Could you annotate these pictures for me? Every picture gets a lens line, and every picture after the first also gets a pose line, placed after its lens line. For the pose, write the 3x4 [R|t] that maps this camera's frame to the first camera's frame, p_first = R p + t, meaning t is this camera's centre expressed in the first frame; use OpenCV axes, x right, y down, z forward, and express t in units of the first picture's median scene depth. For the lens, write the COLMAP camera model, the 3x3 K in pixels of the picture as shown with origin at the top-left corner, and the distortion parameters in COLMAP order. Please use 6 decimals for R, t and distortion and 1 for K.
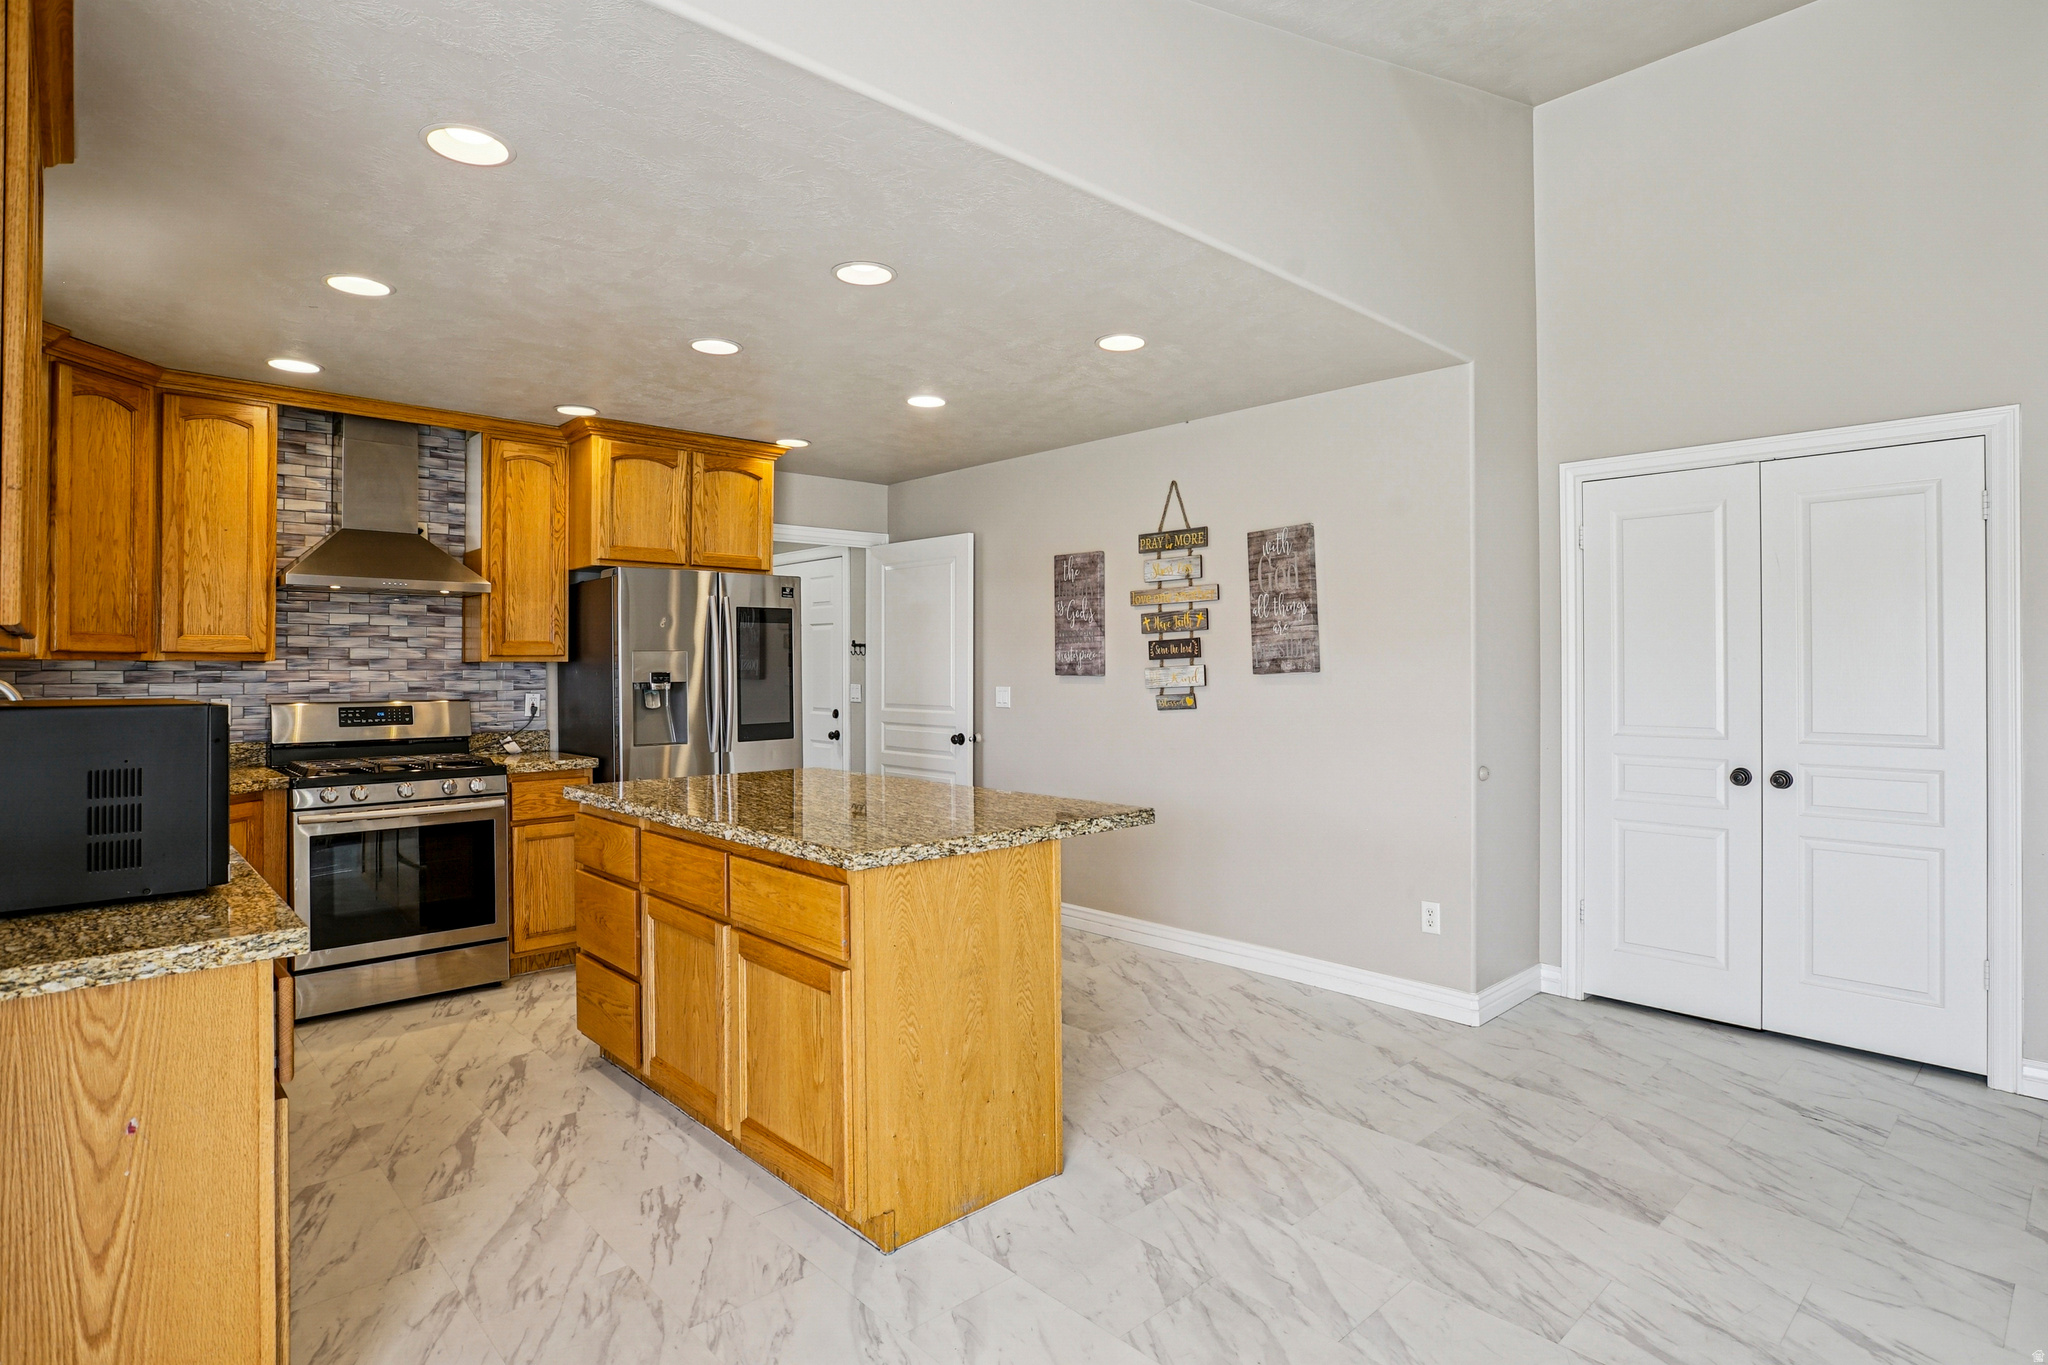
lens RADIAL K [[1025.2, 0, 1024.0], [0, 1025.2, 682.5], [0, 0, 1]] dist [-0.064666, 0.038942]
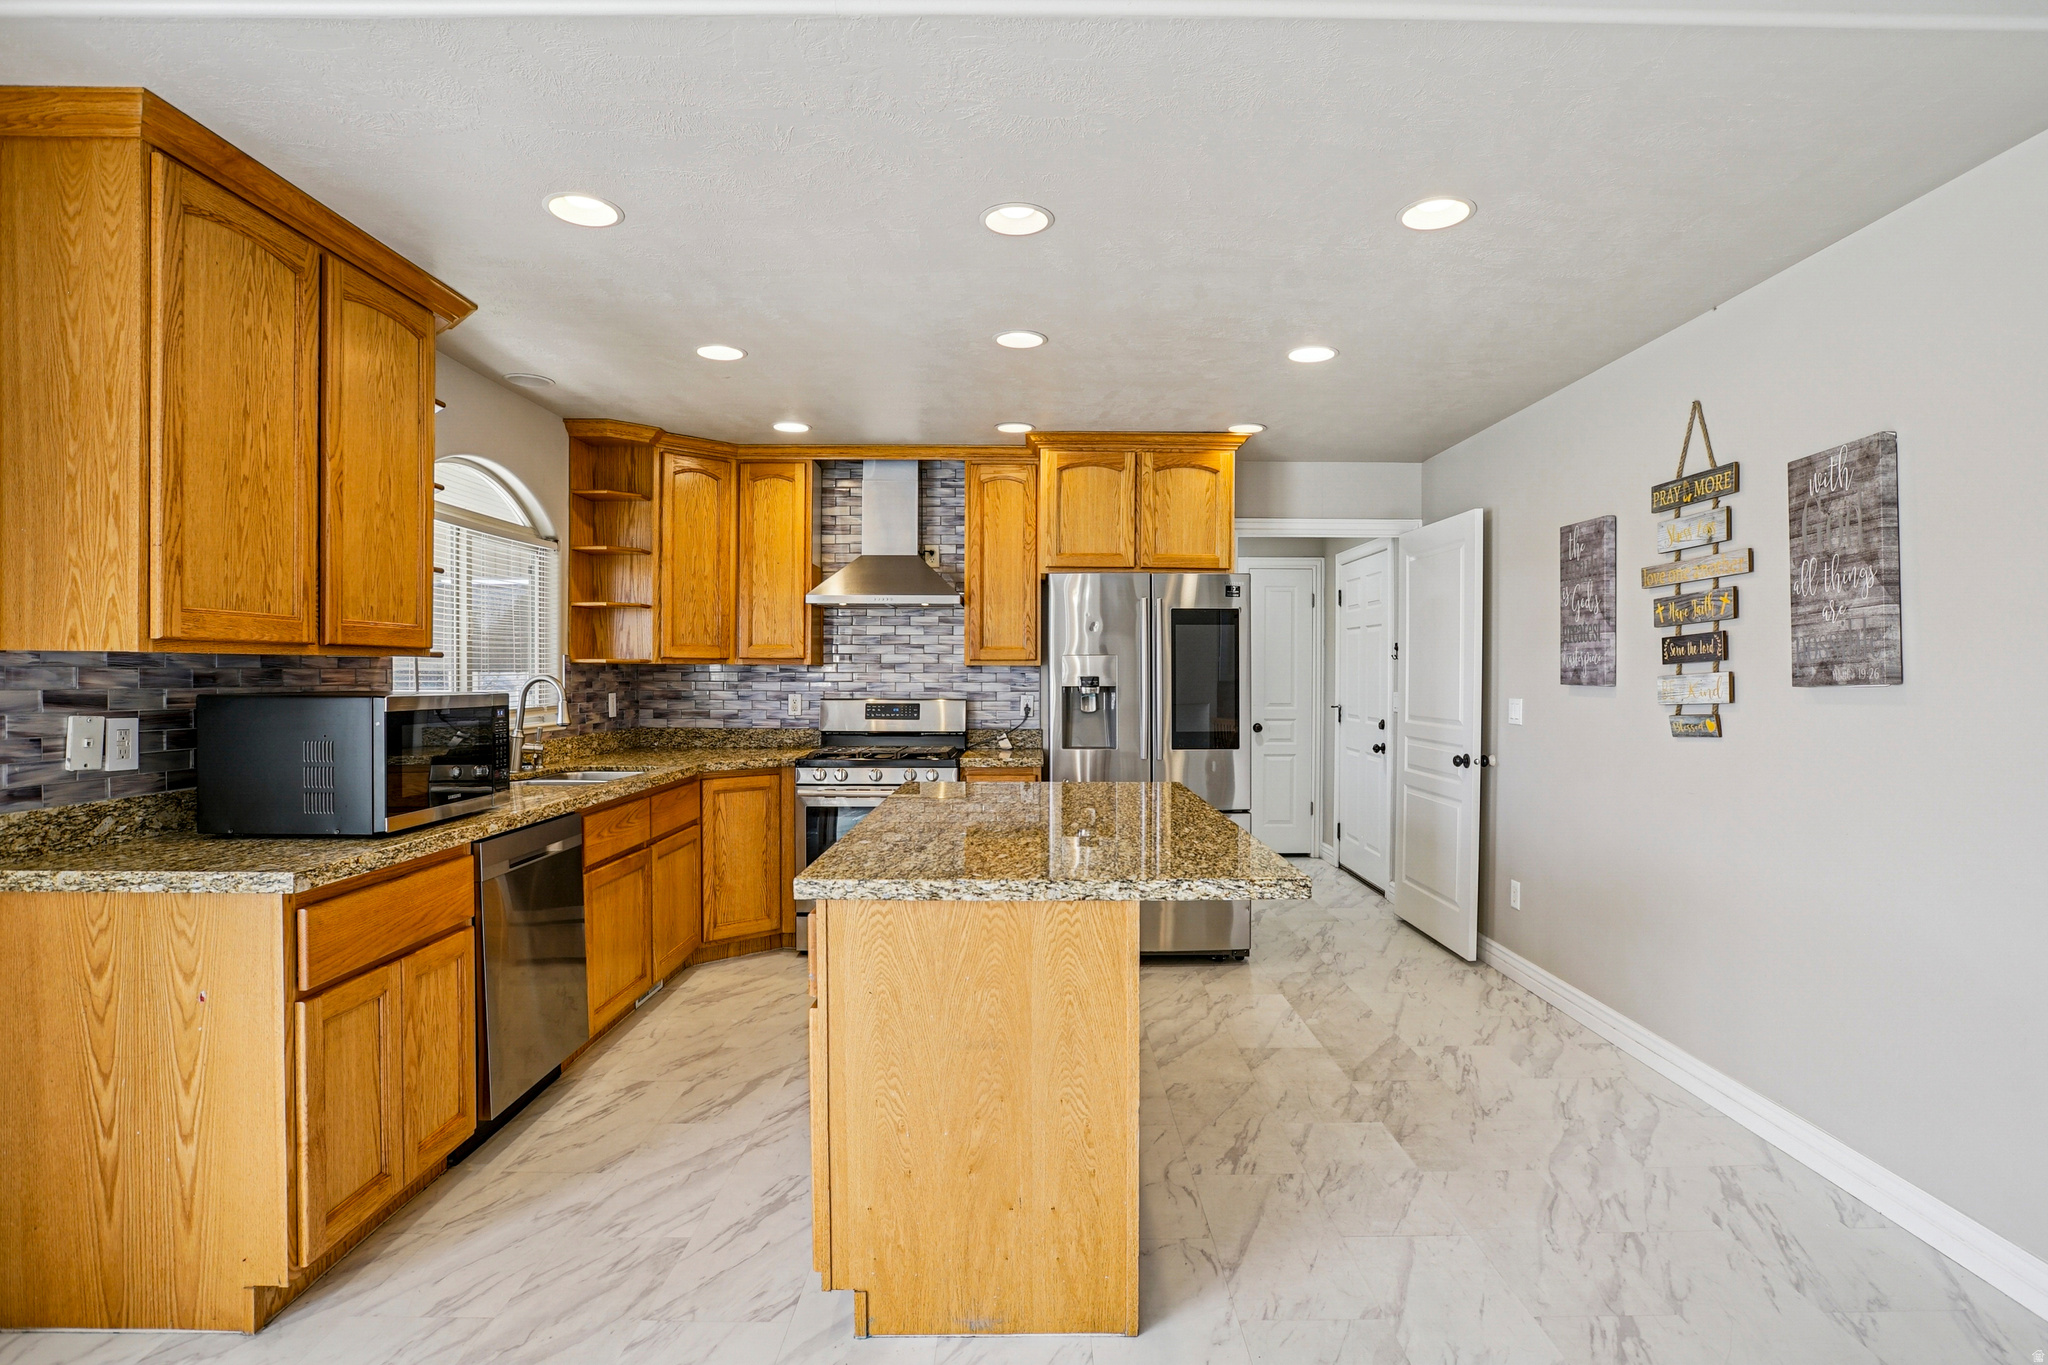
lens RADIAL K [[995.7, 0, 1065.9], [0, 995.7, 703.2], [0, 0, 1]] dist [-0.073401, 0.043216]
pose [[0.747233, 0.025069, -0.664089, 0.278903], [-0.014898, 0.999669, 0.020973, -0.003715], [0.664395, -0.005778, 0.747359, 0.247949]]
